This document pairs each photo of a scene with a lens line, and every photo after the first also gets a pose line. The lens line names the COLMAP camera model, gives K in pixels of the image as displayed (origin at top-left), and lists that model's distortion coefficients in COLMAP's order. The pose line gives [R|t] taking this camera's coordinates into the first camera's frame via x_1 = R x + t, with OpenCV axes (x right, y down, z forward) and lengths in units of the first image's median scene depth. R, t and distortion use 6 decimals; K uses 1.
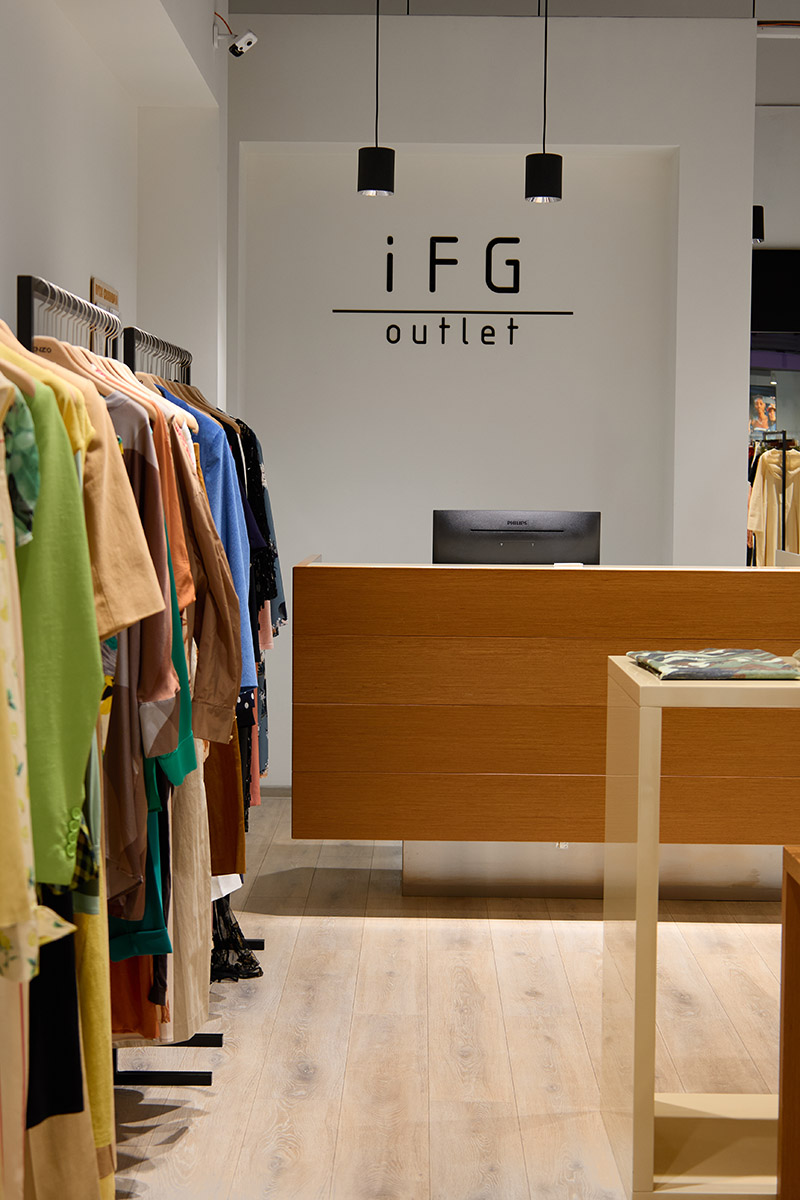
lens RADIAL K [[1921.8, 0, 402.8], [0, 1921.8, 605.1], [0, 0, 1]] dist [-0.084901, 0.000000]
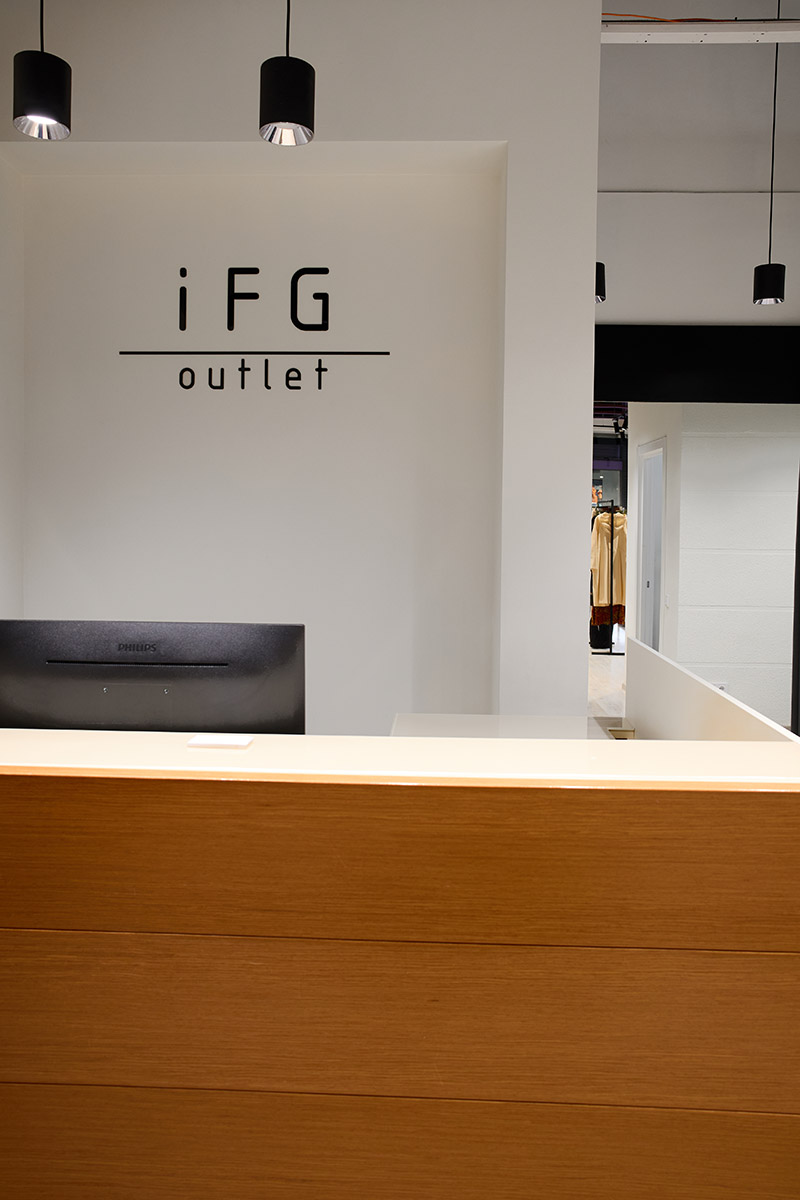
lens RADIAL K [[935.0, 0, 400.5], [0, 935.0, 575.0], [0, 0, 1]] dist [-0.054752, 0.005206]
pose [[0.999835, 0.002299, -0.018018, 0.101375], [-0.002590, 0.999867, -0.016120, -0.044190], [0.017978, 0.016164, 0.999708, 0.575752]]
